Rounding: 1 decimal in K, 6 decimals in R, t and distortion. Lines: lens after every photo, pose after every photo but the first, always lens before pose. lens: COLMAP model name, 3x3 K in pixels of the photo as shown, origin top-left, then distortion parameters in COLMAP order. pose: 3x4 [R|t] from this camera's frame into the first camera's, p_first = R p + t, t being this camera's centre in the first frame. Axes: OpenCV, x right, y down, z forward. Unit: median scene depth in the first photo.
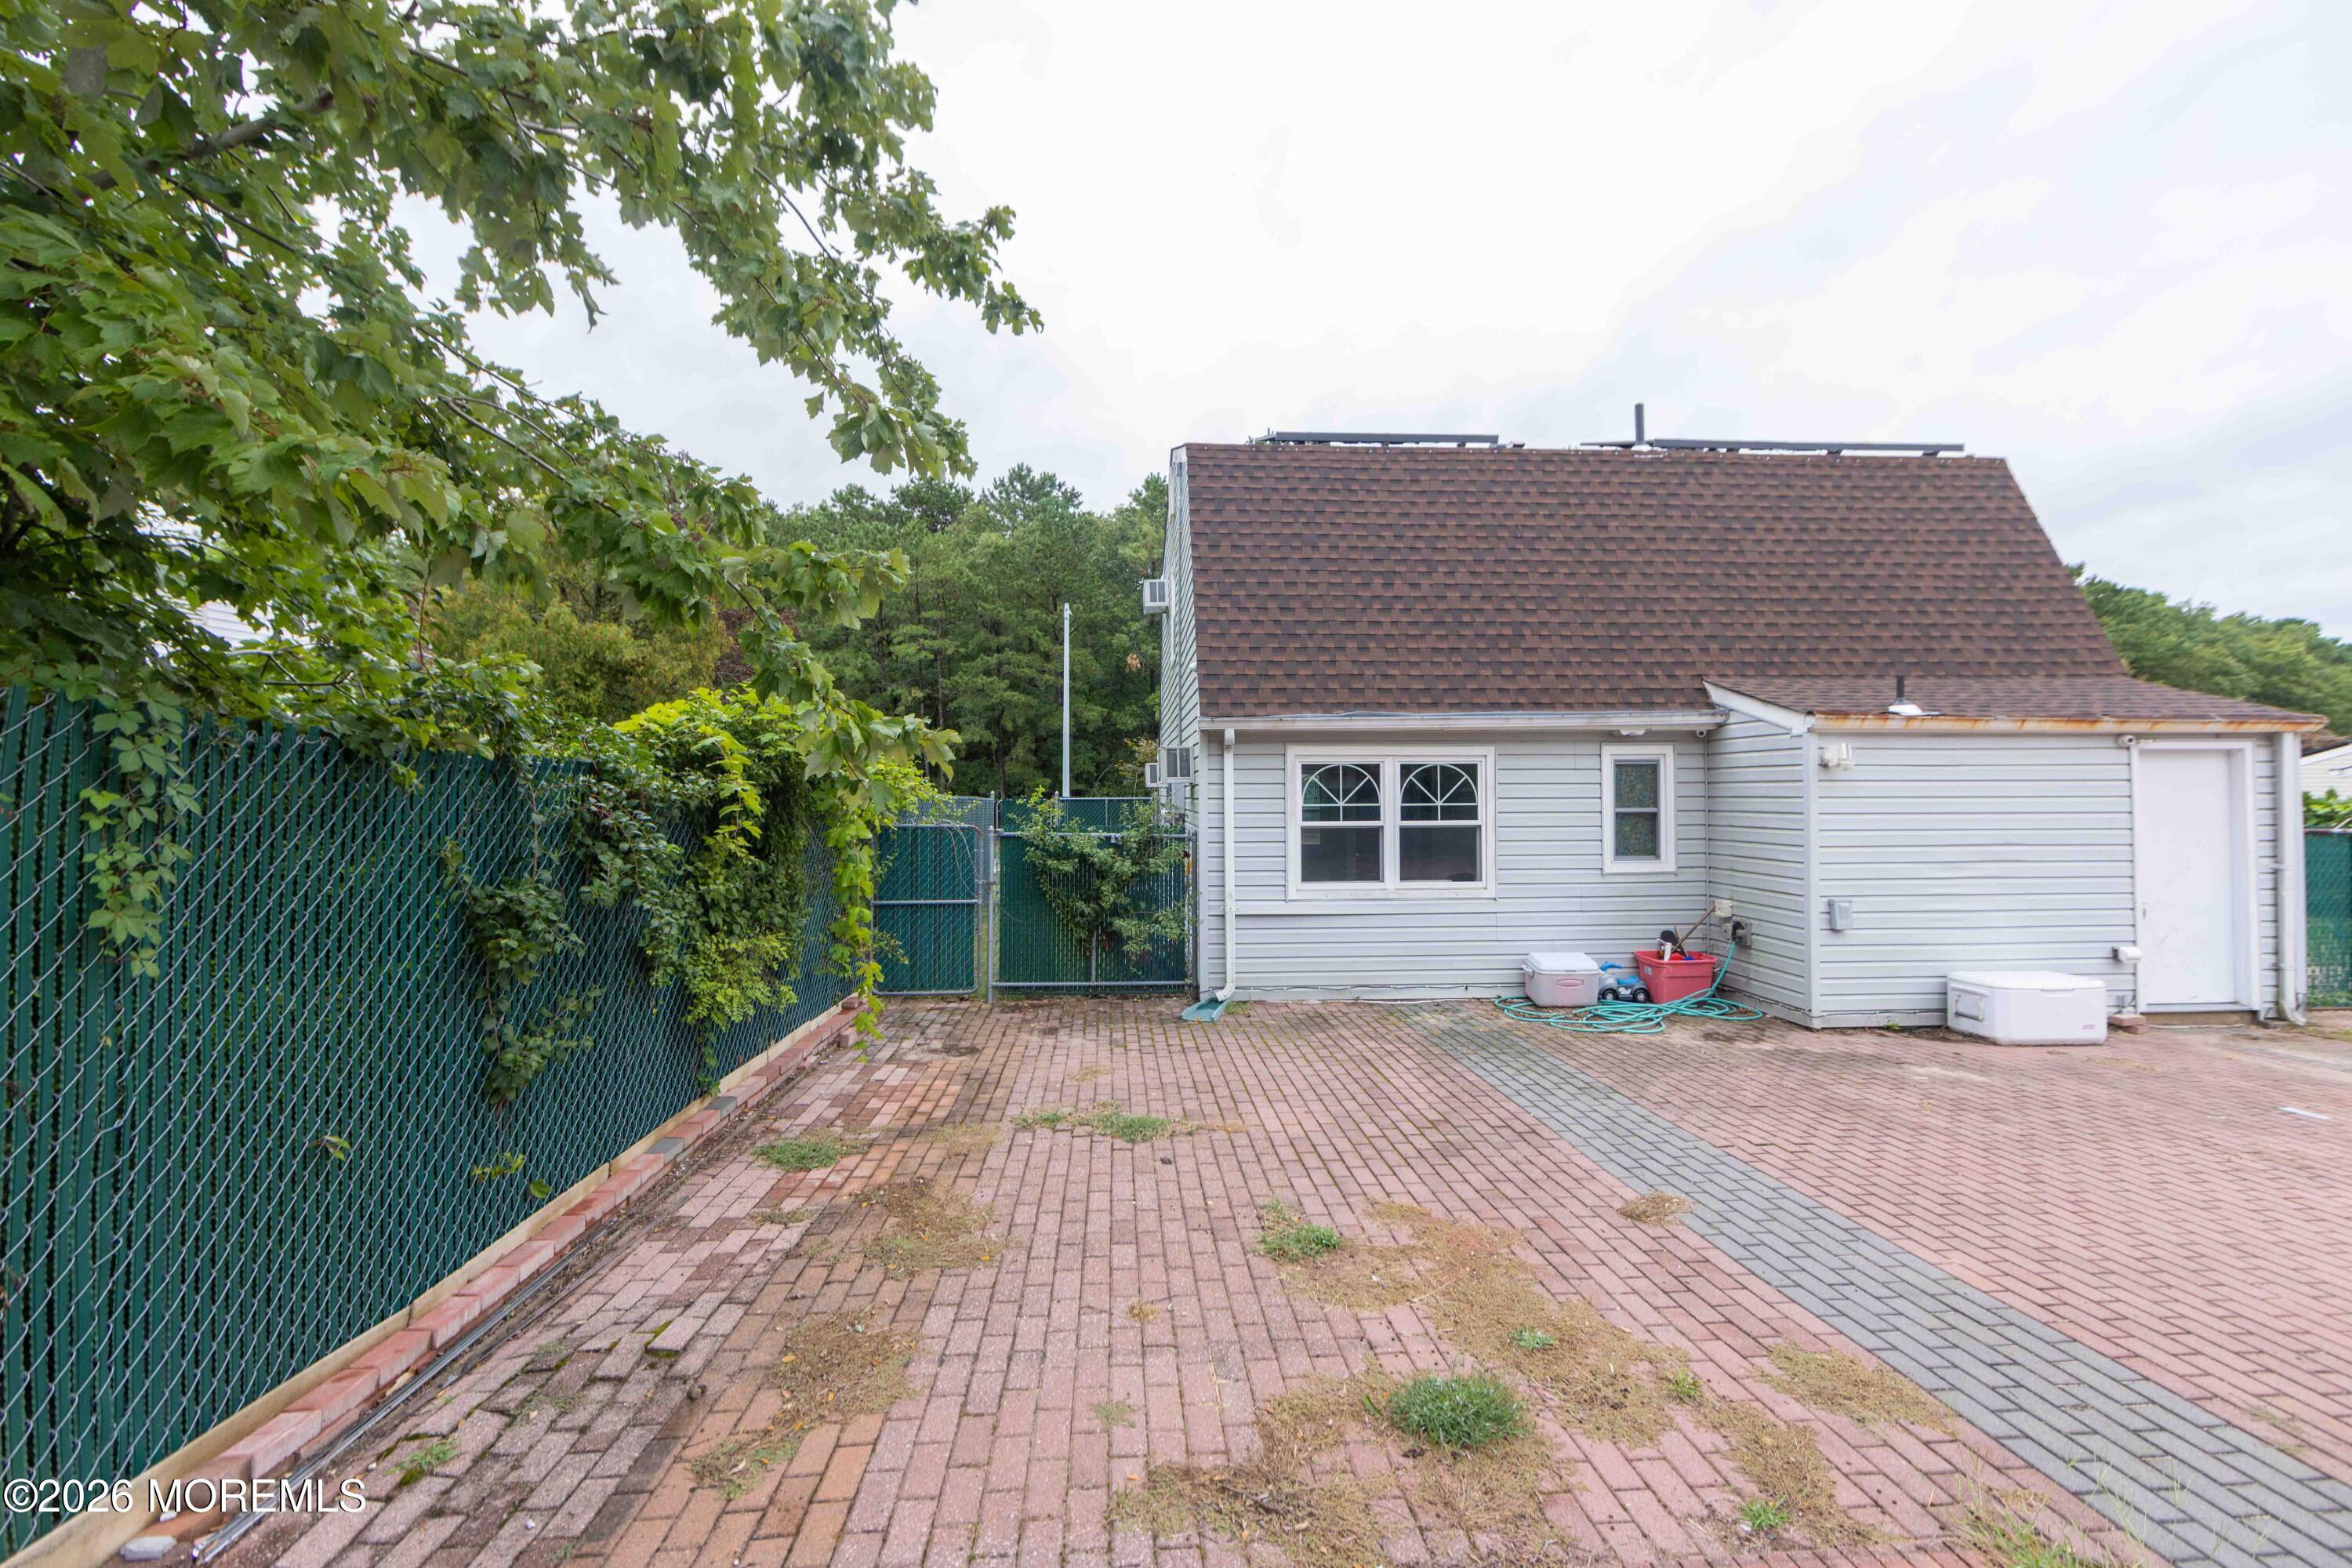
lens RADIAL K [[914.6, 0, 1174.2], [0, 914.6, 782.0], [0, 0, 1]] dist [-0.007309, 0.000168]
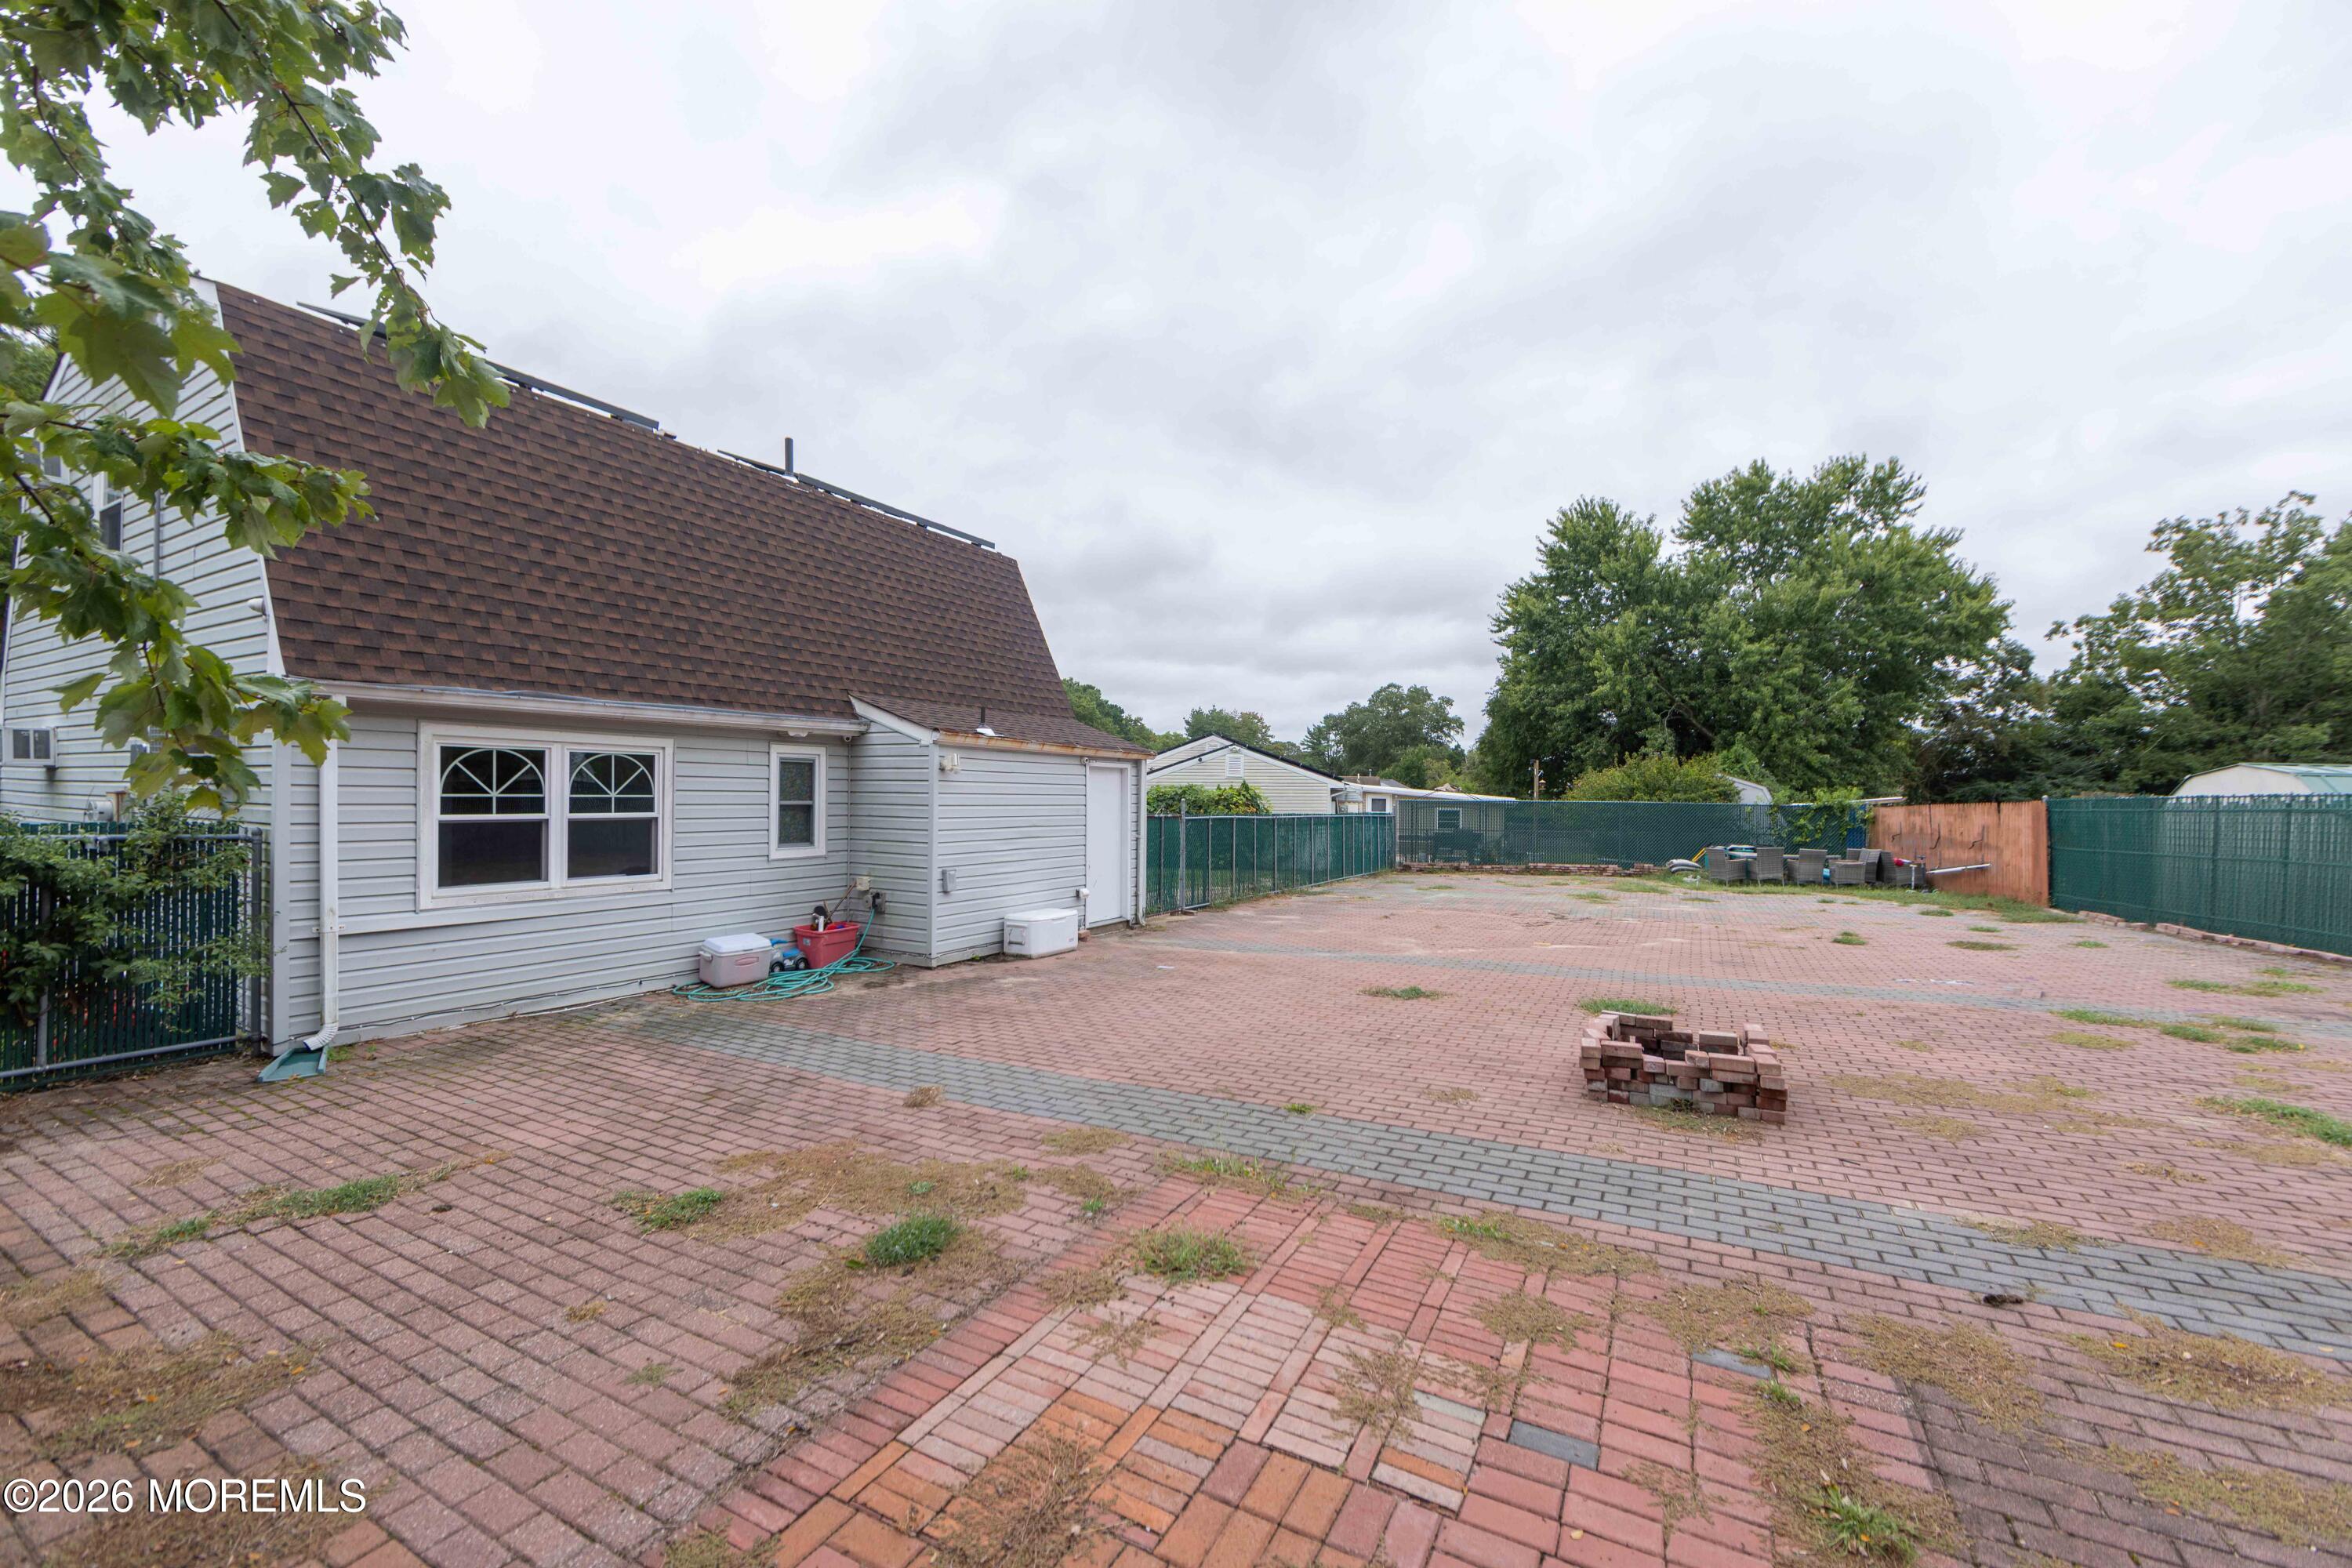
lens RADIAL K [[914.6, 0, 1183.0], [0, 914.6, 791.4], [0, 0, 1]] dist [-0.007309, 0.000168]
pose [[0.538654, 0.013993, 0.842411, -0.205792], [-0.026663, 0.999644, 0.000444, 0.003554], [-0.842105, -0.022700, 0.538835, -0.018203]]
